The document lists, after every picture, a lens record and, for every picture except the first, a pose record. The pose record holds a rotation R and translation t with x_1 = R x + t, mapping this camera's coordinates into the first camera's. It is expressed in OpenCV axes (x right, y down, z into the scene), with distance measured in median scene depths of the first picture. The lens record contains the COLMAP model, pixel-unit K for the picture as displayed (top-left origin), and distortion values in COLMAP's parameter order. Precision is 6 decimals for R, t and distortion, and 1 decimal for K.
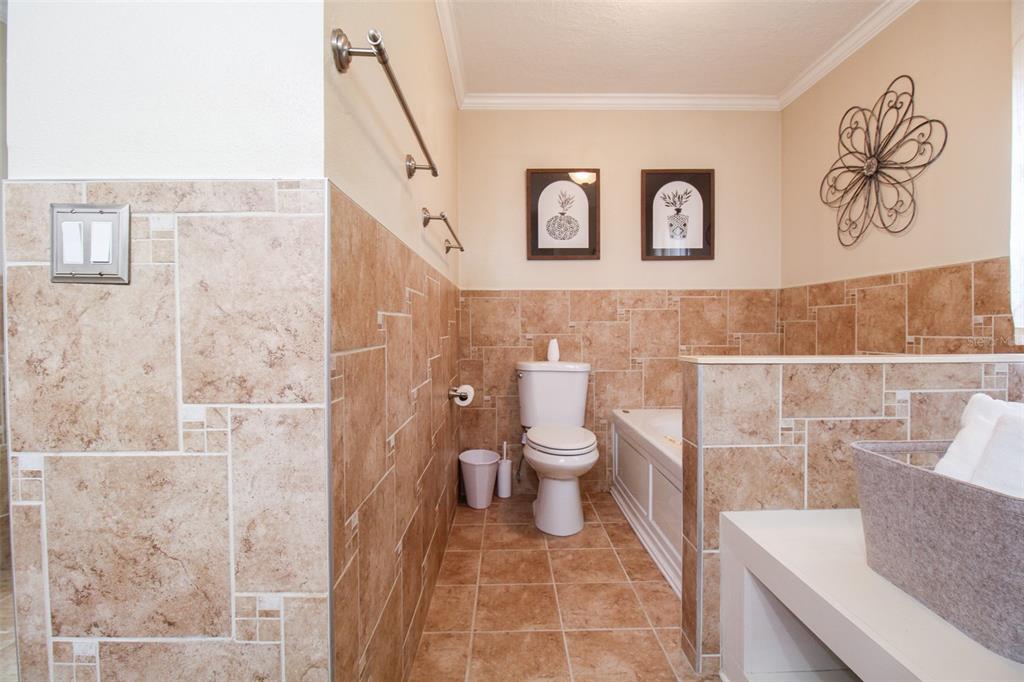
lens RADIAL K [[494.3, 0, 521.7], [0, 494.3, 339.2], [0, 0, 1]] dist [0.003044, -0.014169]
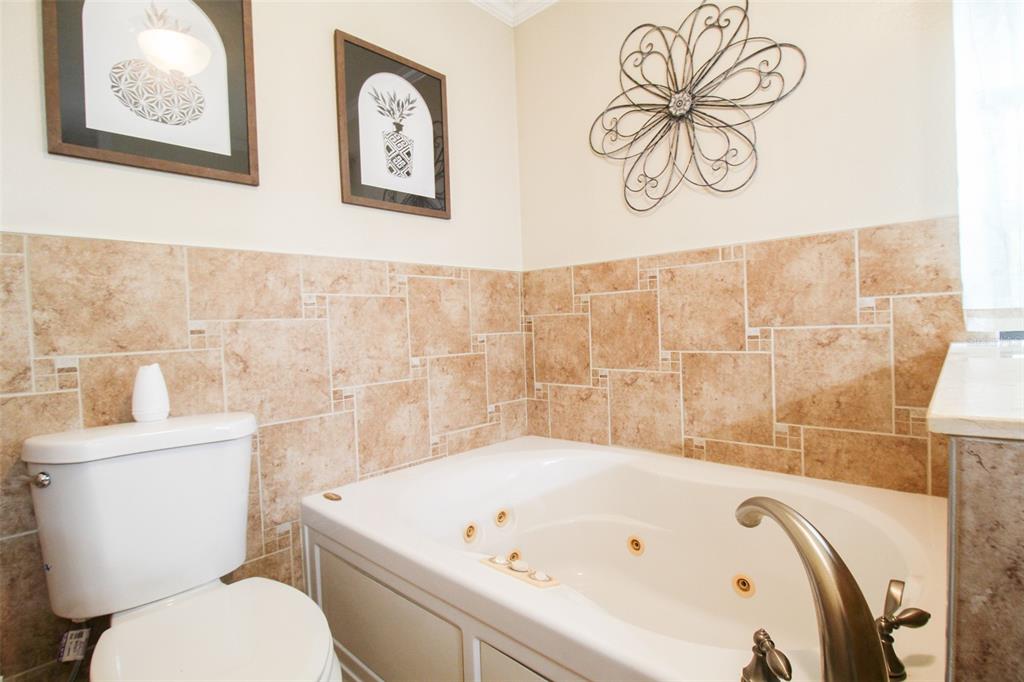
lens RADIAL K [[494.3, 0, 521.7], [0, 494.3, 339.2], [0, 0, 1]] dist [0.003044, -0.014169]
pose [[0.697601, -0.041729, 0.715271, -0.008586], [0.048250, 0.998772, 0.011211, -0.010839], [-0.714860, 0.026691, 0.698758, 0.532223]]
